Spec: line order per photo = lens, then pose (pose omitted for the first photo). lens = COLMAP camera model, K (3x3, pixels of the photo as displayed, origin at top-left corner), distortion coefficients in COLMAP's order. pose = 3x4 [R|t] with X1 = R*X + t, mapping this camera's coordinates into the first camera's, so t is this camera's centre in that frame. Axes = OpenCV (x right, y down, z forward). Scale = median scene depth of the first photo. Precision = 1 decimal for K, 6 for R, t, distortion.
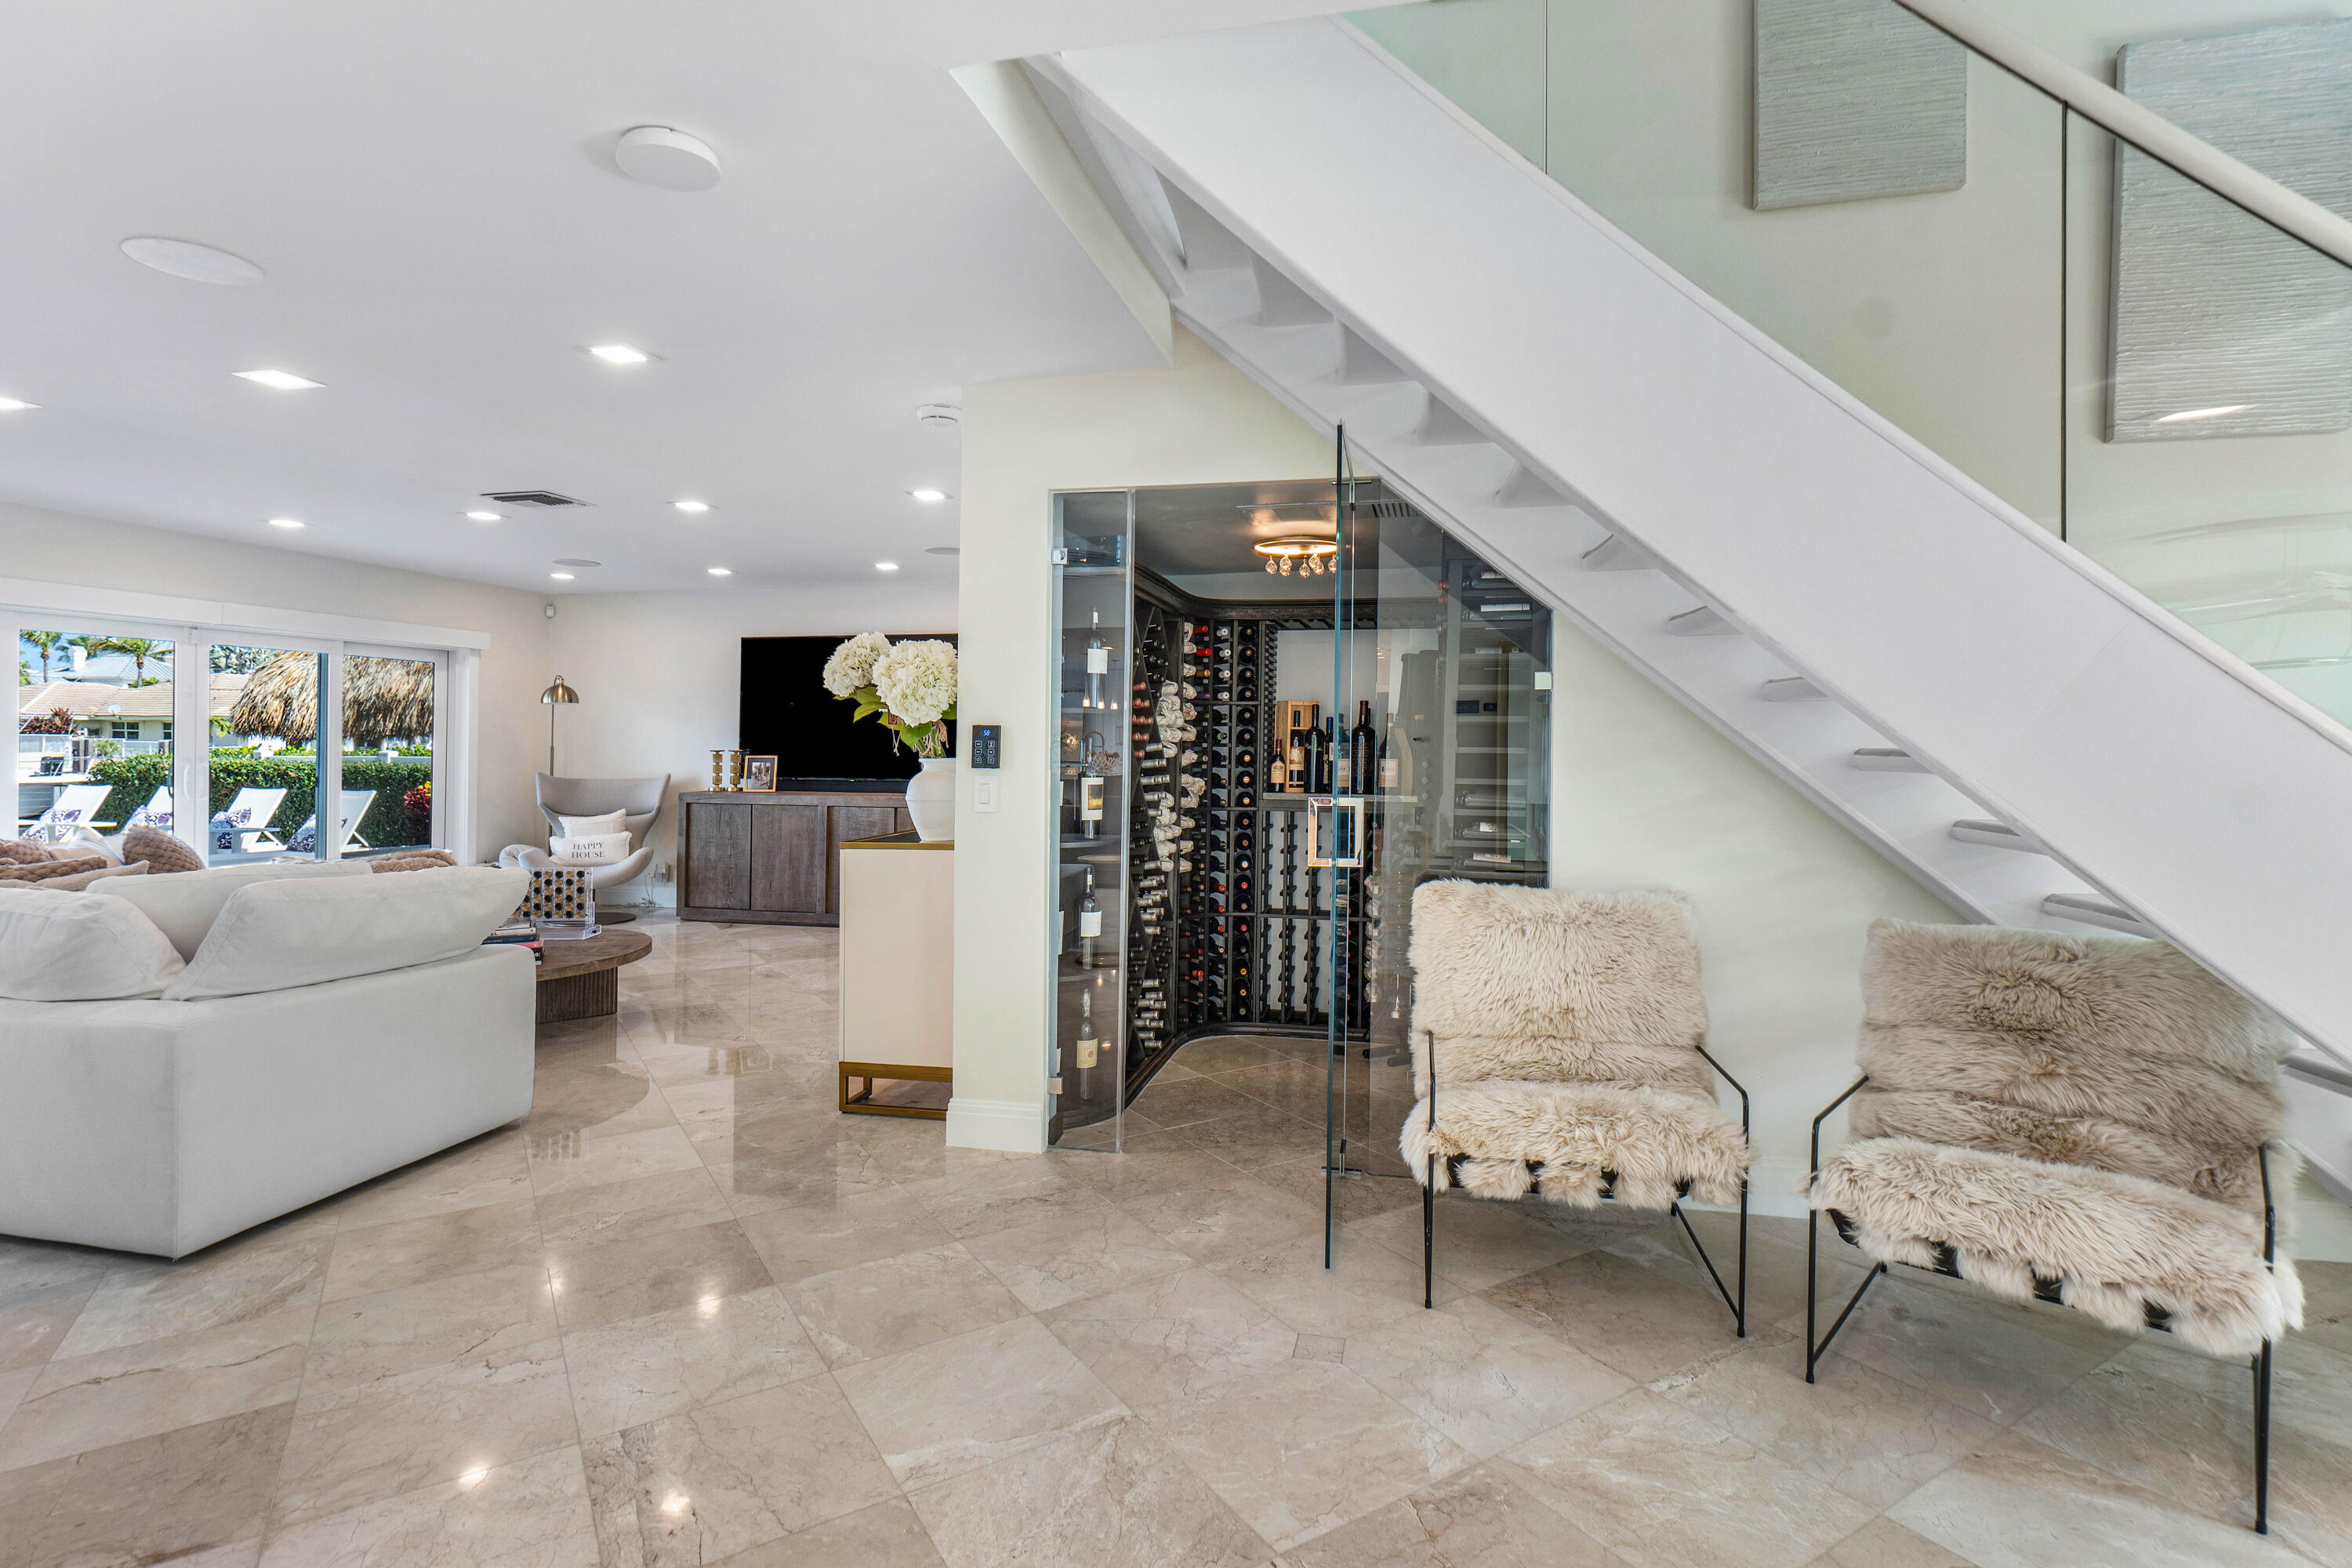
lens RADIAL K [[1144.6, 0, 1180.9], [0, 1144.6, 769.3], [0, 0, 1]] dist [0.002855, -0.000364]
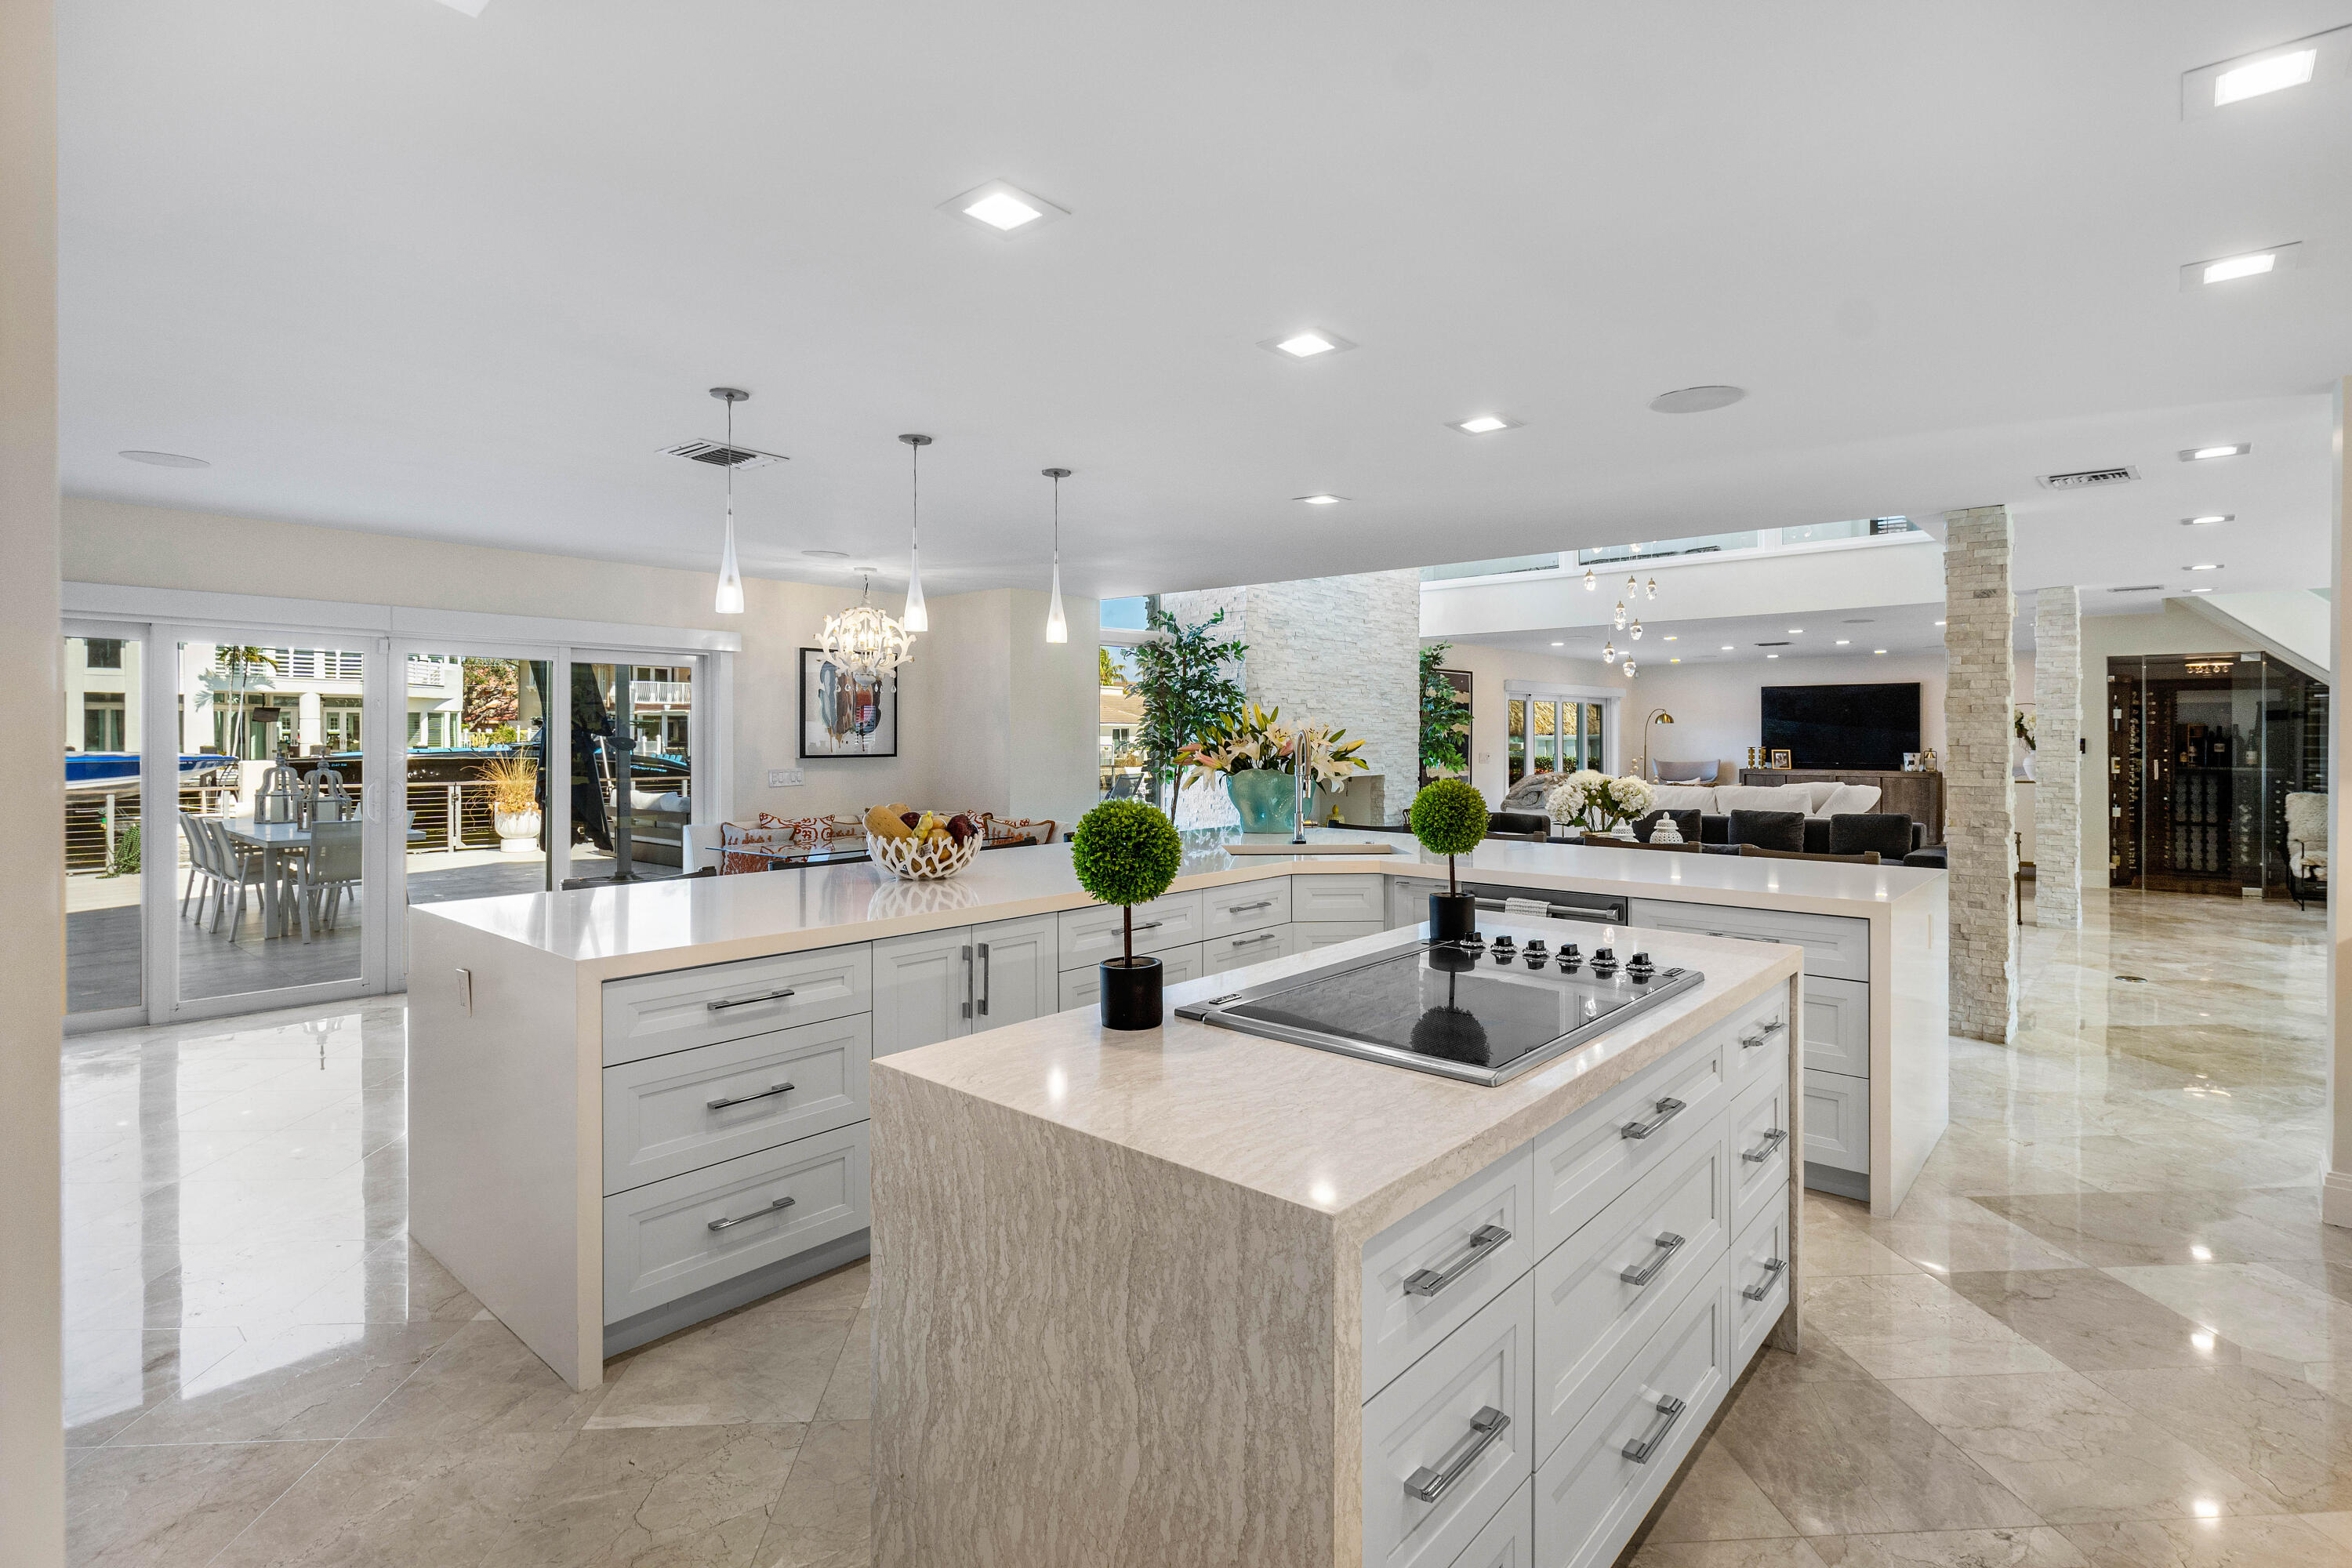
lens RADIAL K [[1144.6, 0, 1154.0], [0, 1144.6, 733.4], [0, 0, 1]] dist [0.002855, -0.000364]
pose [[0.871774, -0.010730, -0.489791, -0.537302], [-0.001078, 0.999716, -0.023819, 0.010897], [0.489907, 0.021292, 0.871514, -1.813548]]
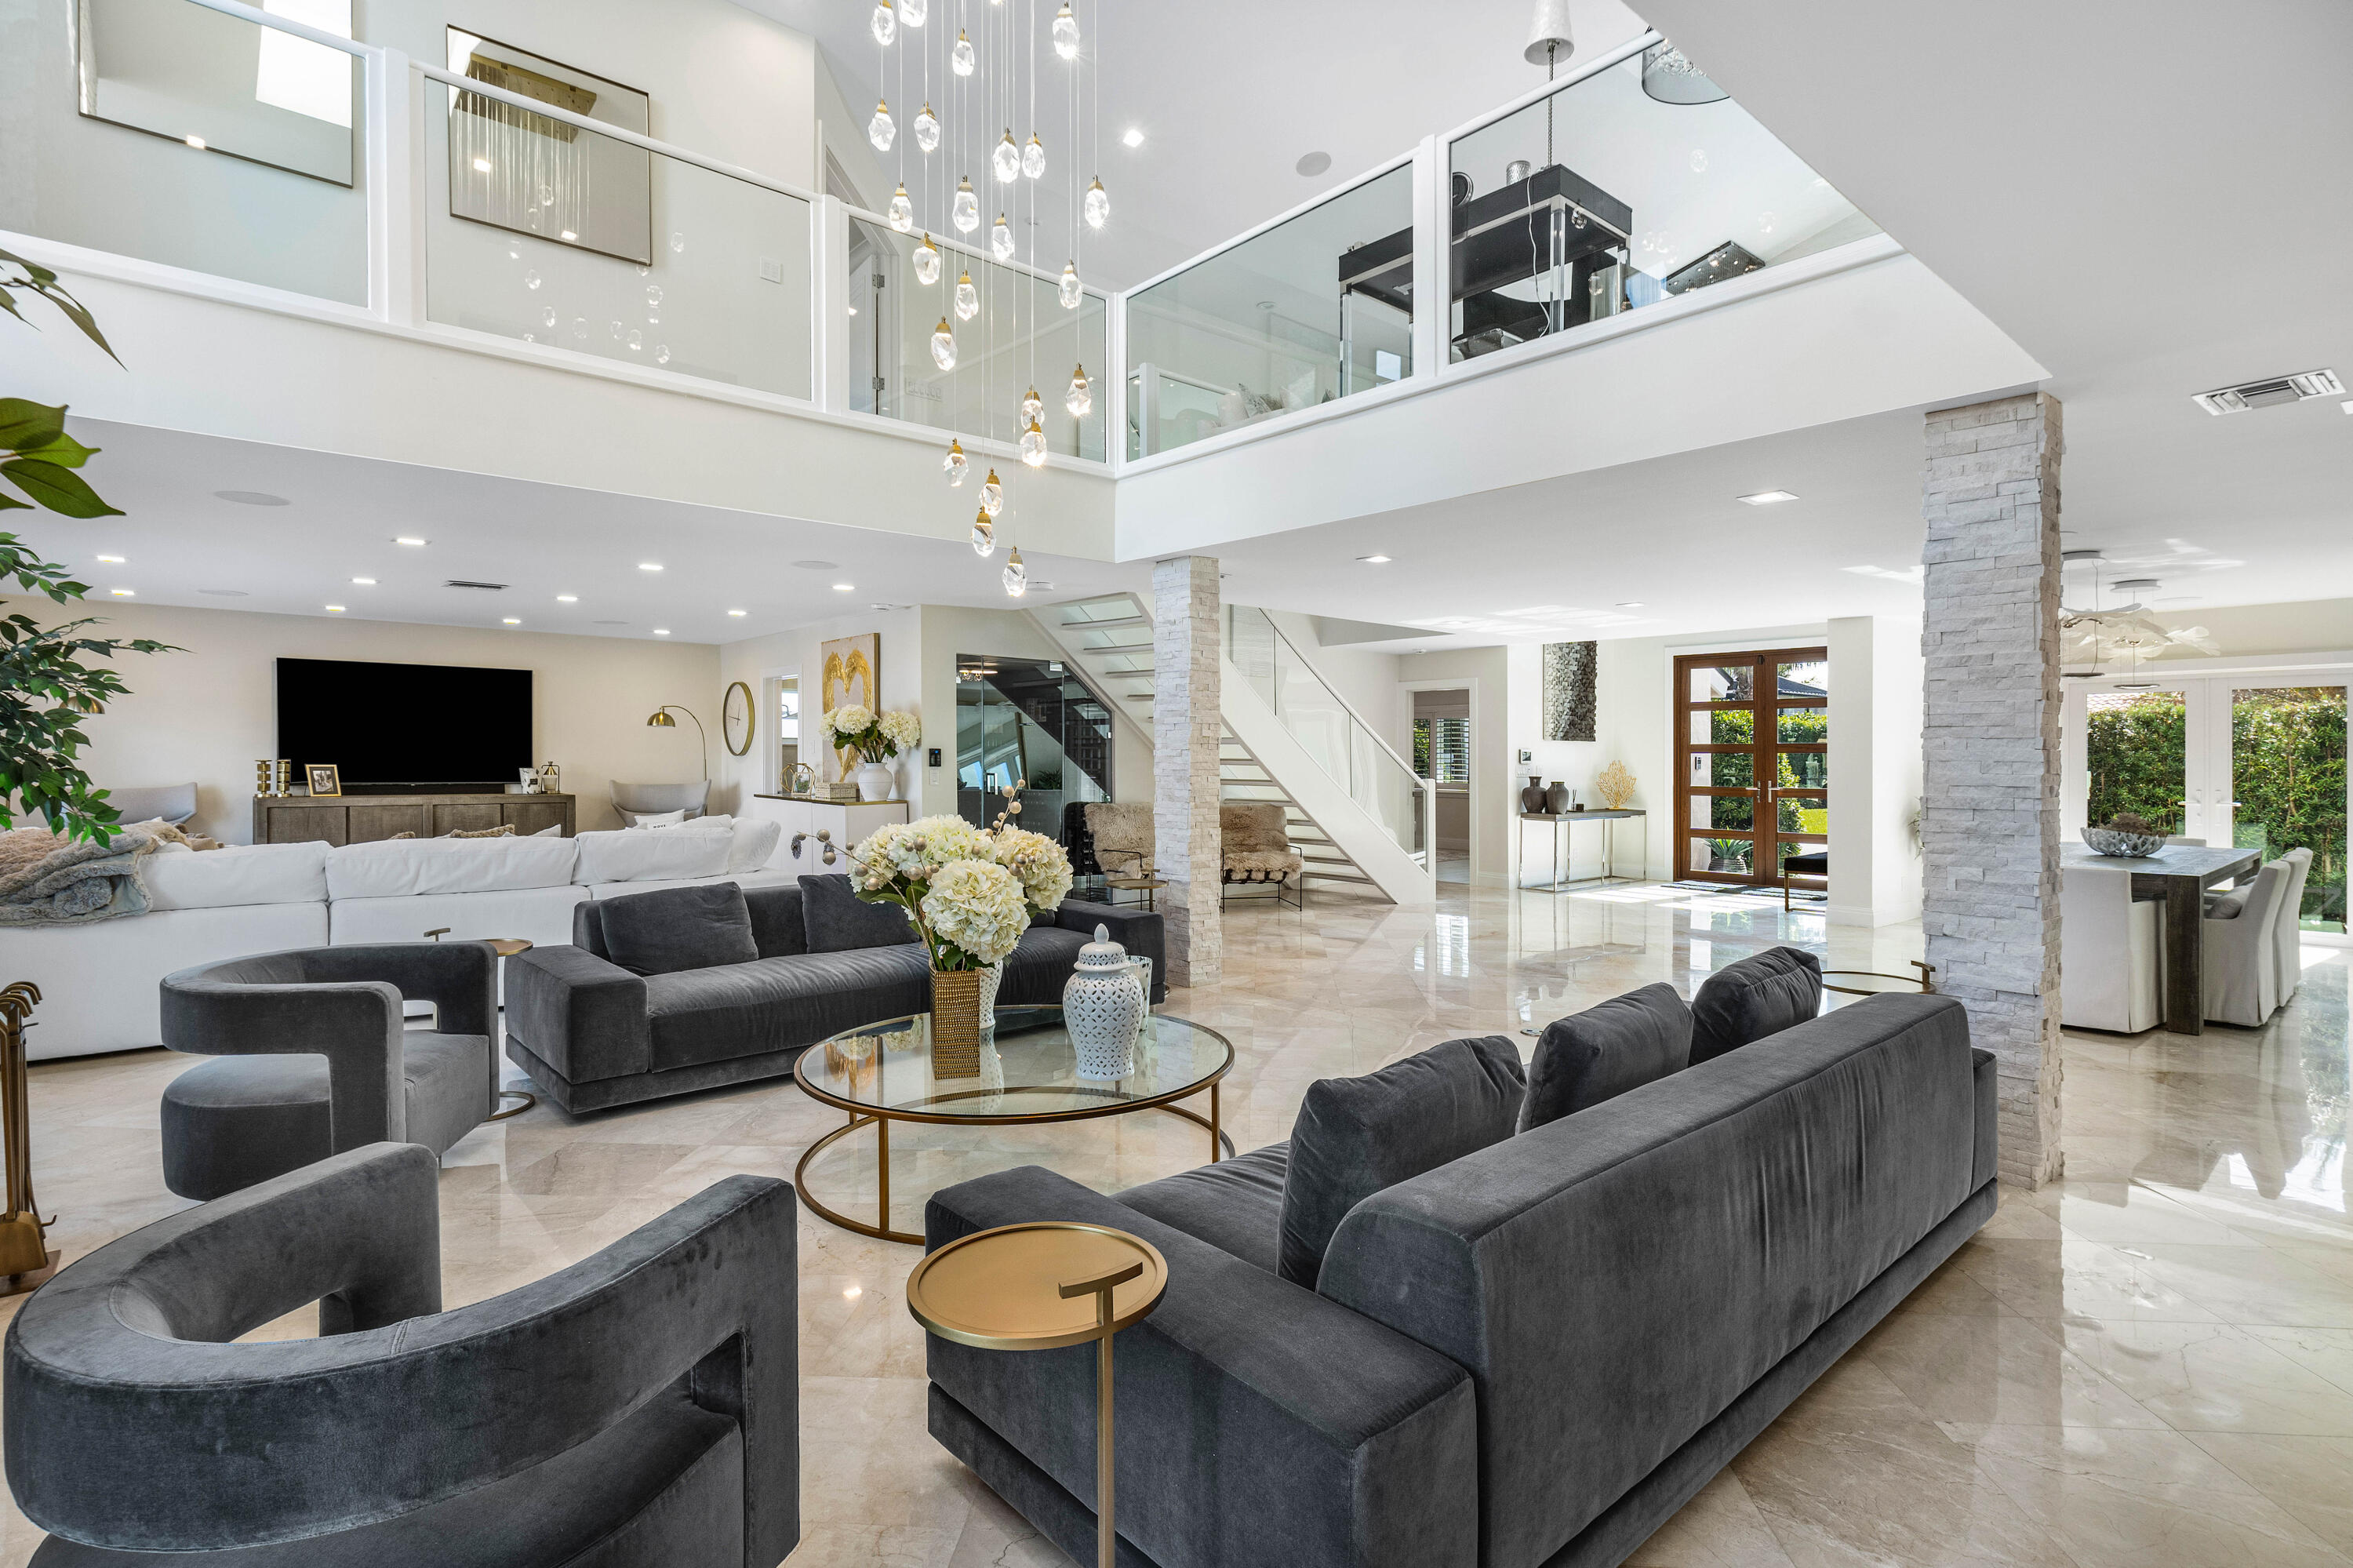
lens RADIAL K [[1145.2, 0, 1164.4], [0, 1145.2, 779.2], [0, 0, 1]] dist [0.002855, -0.000364]
pose [[0.603525, -0.016046, 0.797182, -1.207895], [0.016086, 0.999839, 0.007946, 0.010937], [-0.797181, 0.008028, 0.603686, -0.555580]]
